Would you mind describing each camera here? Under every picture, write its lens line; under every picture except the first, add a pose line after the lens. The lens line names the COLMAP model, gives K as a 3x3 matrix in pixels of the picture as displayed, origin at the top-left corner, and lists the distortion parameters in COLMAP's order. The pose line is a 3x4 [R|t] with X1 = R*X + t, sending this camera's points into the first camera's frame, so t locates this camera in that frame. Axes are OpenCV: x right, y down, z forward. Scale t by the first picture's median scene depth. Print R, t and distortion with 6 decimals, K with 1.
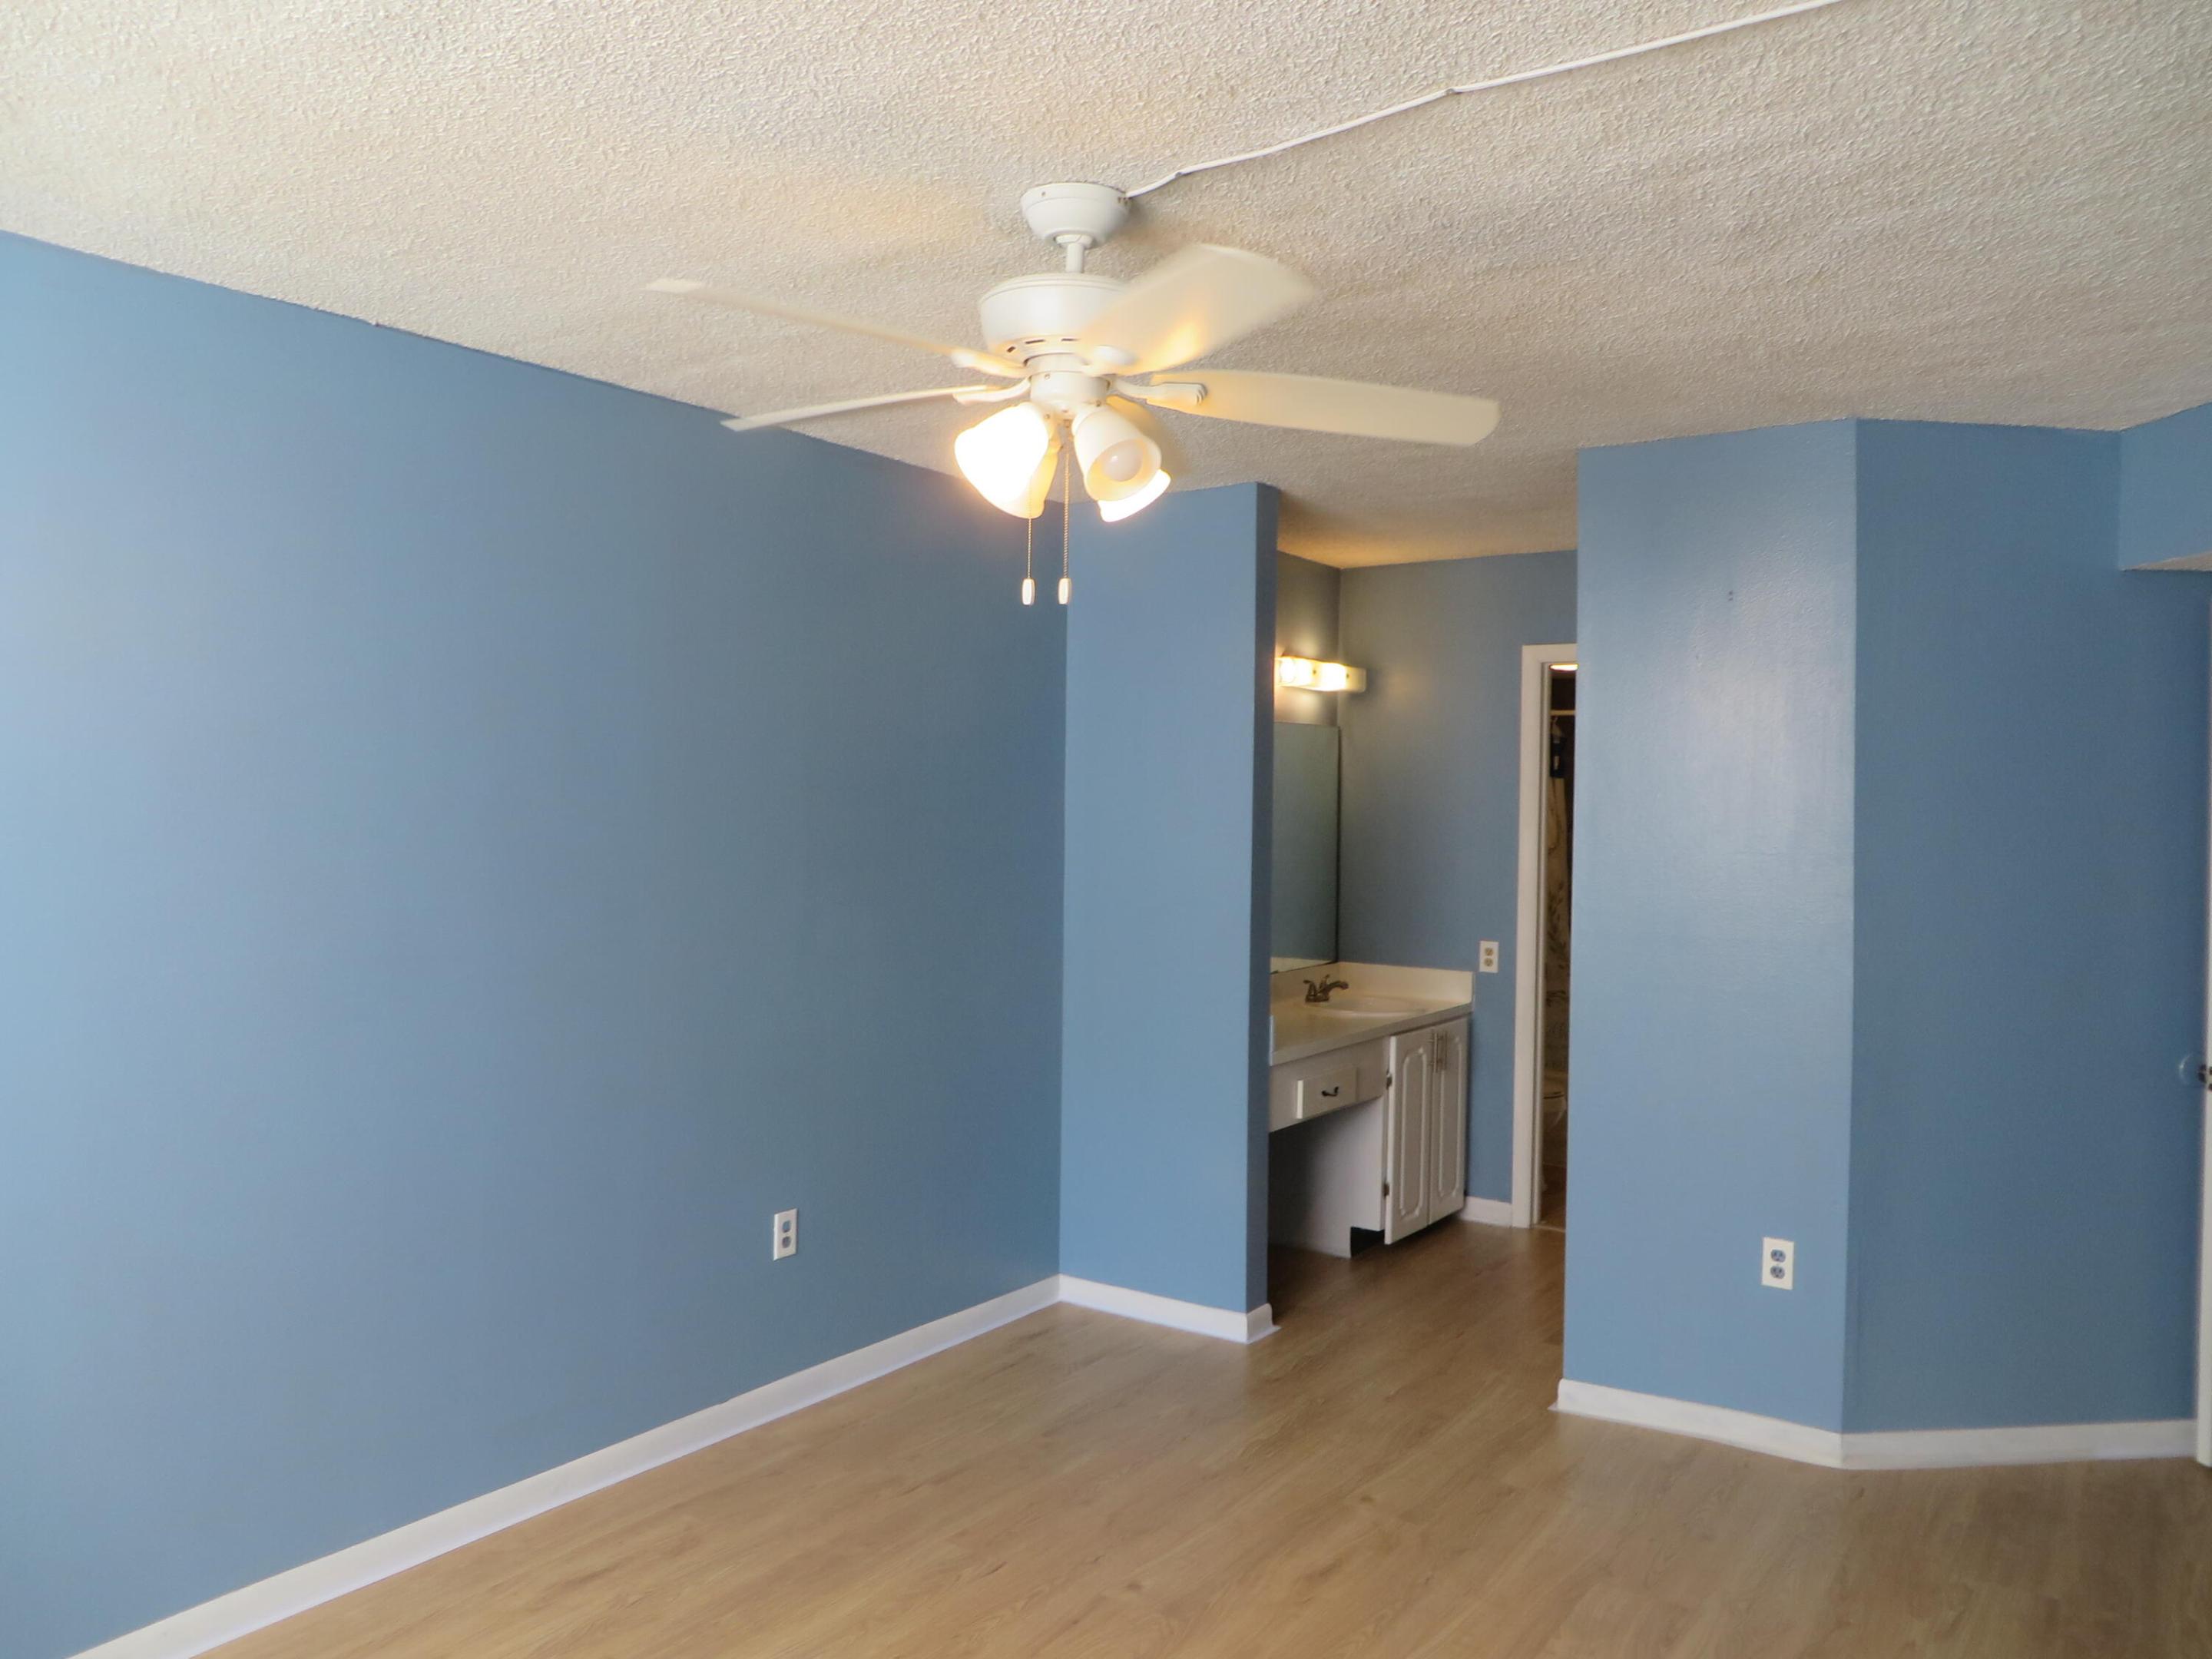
lens RADIAL K [[1661.9, 0, 1101.6], [0, 1661.9, 830.7], [0, 0, 1]] dist [-0.010056, -0.000005]
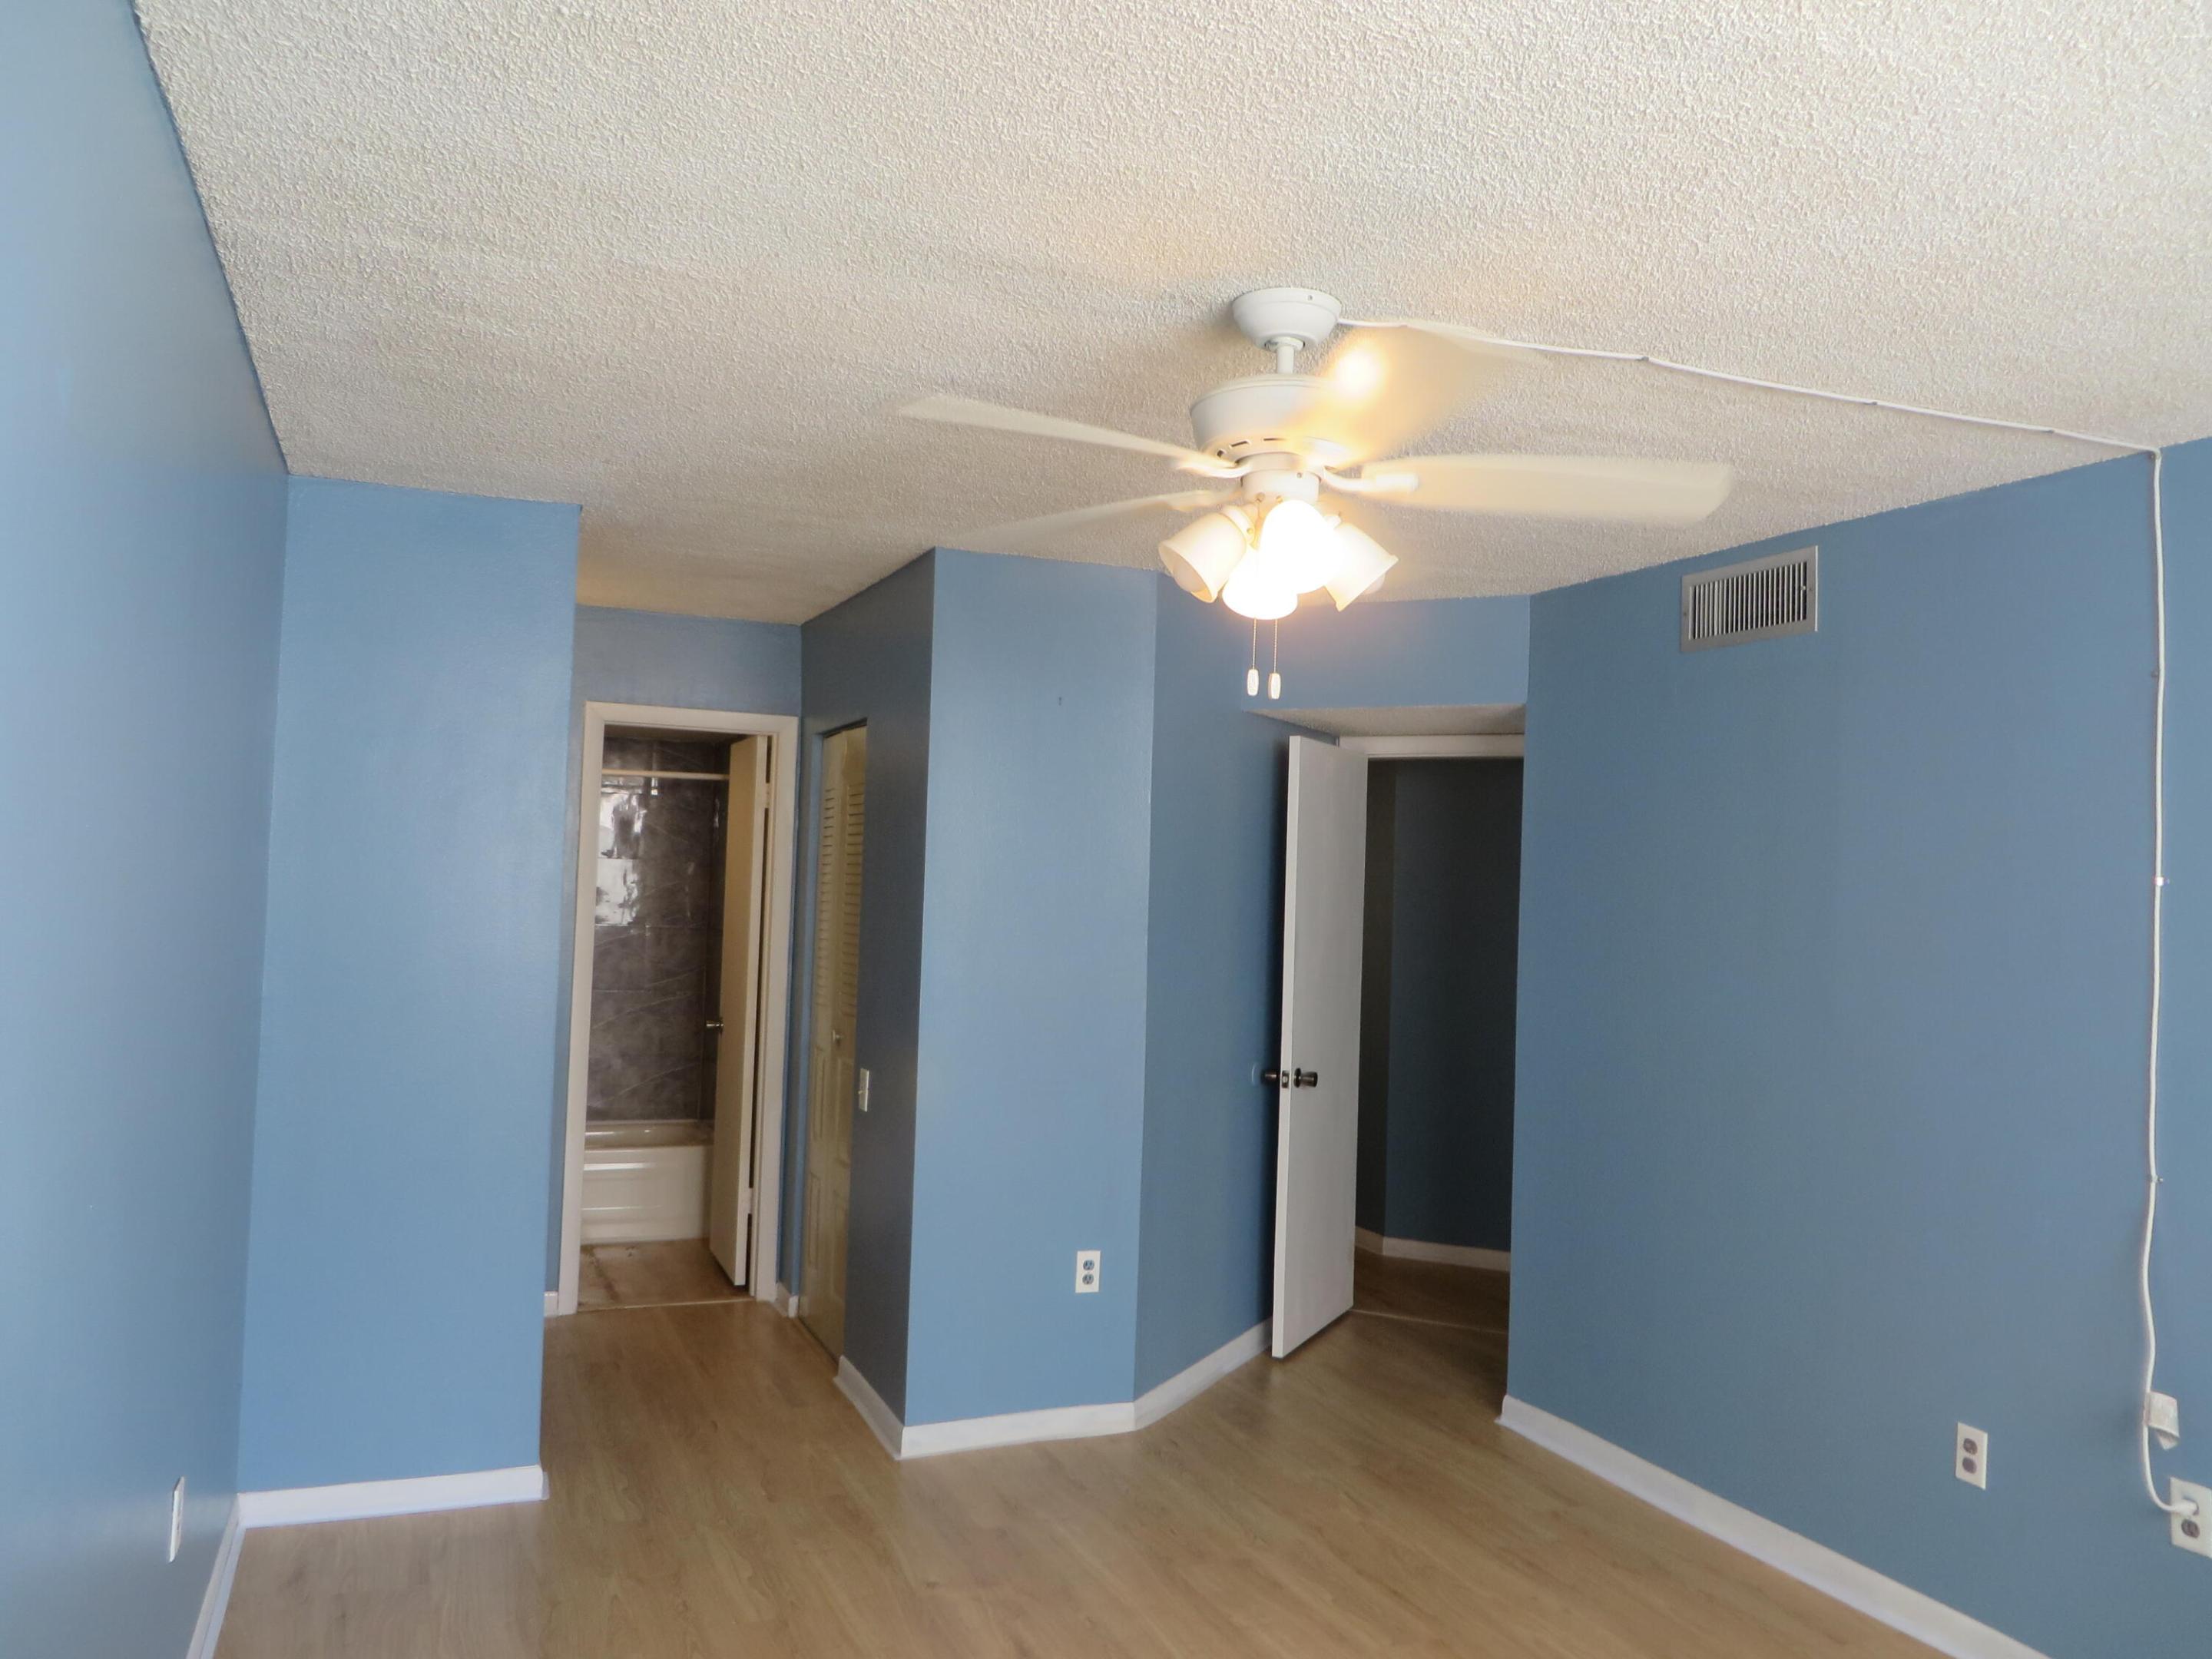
lens RADIAL K [[1661.9, 0, 1107.6], [0, 1661.9, 832.2], [0, 0, 1]] dist [-0.010056, -0.000005]
pose [[0.550368, 0.027342, 0.834474, -0.532083], [-0.006547, 0.999574, -0.028433, -0.015824], [-0.834896, 0.010185, 0.550313, 0.310383]]
